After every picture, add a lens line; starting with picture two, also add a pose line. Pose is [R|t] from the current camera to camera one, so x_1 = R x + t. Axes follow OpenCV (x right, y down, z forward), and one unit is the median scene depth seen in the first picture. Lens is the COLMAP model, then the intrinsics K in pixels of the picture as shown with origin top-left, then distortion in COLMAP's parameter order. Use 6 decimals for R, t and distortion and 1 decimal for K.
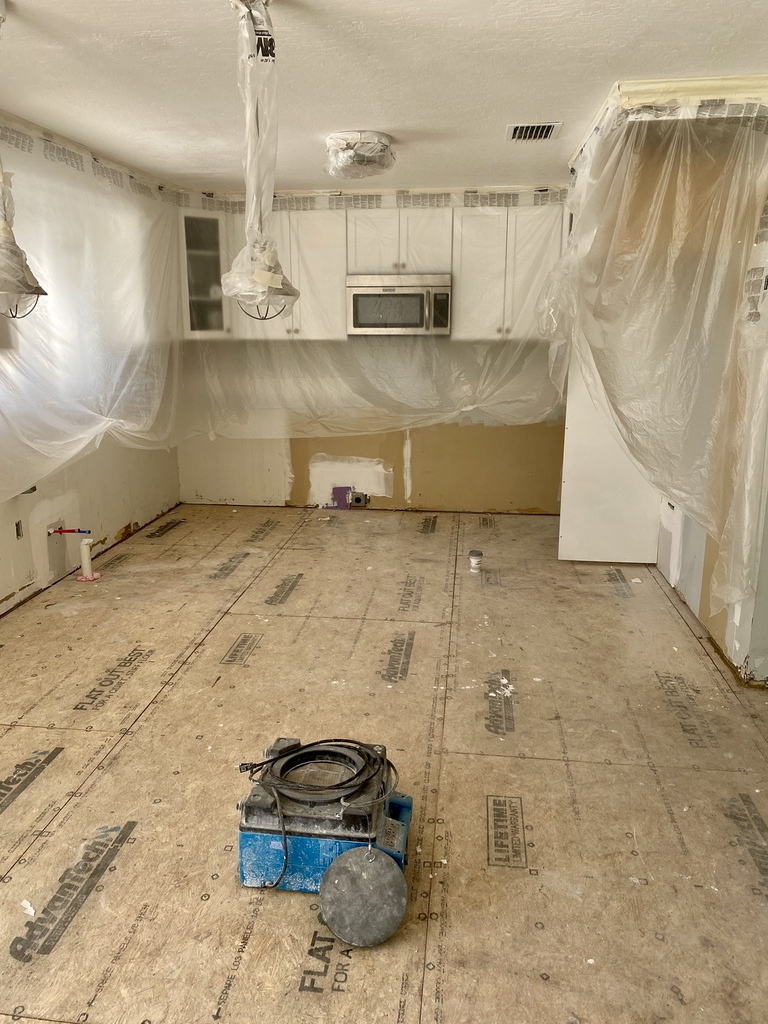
lens RADIAL K [[781.8, 0, 381.8], [0, 781.8, 511.7], [0, 0, 1]] dist [0.007883, -0.003618]
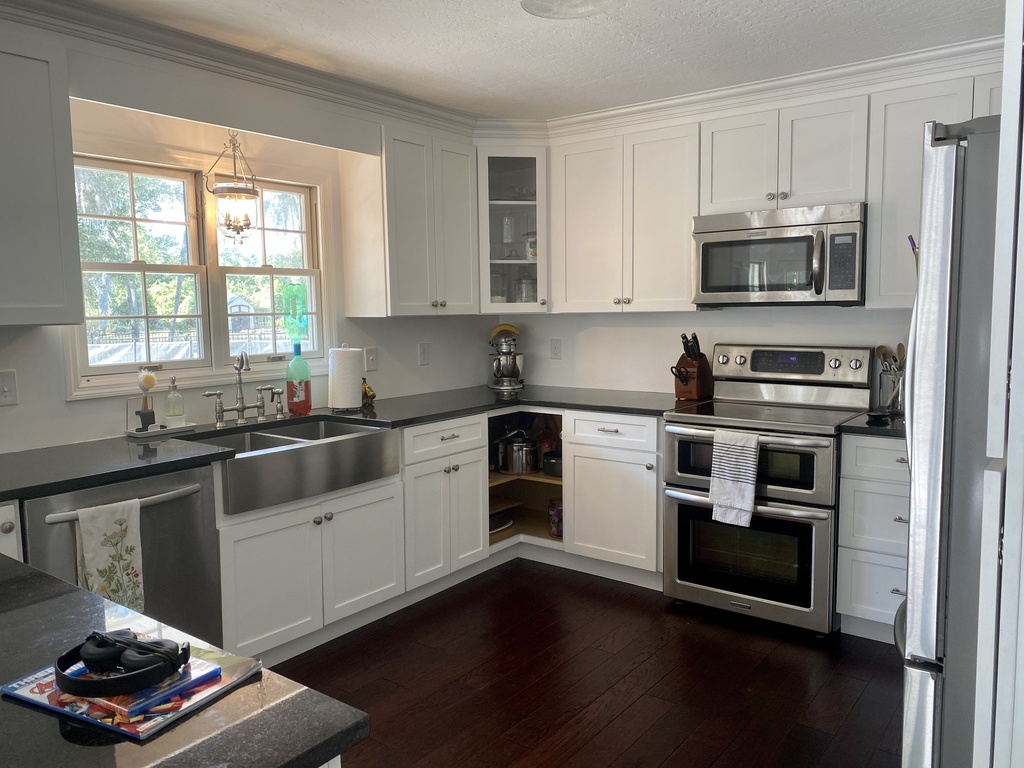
lens RADIAL K [[781.8, 0, 513.5], [0, 781.8, 383.9], [0, 0, 1]] dist [0.007883, -0.003618]
pose [[0.865327, 0.039006, -0.499688, 0.161924], [-0.098171, 0.990846, -0.092660, -0.083448], [0.491499, 0.129236, 0.861235, 0.370878]]
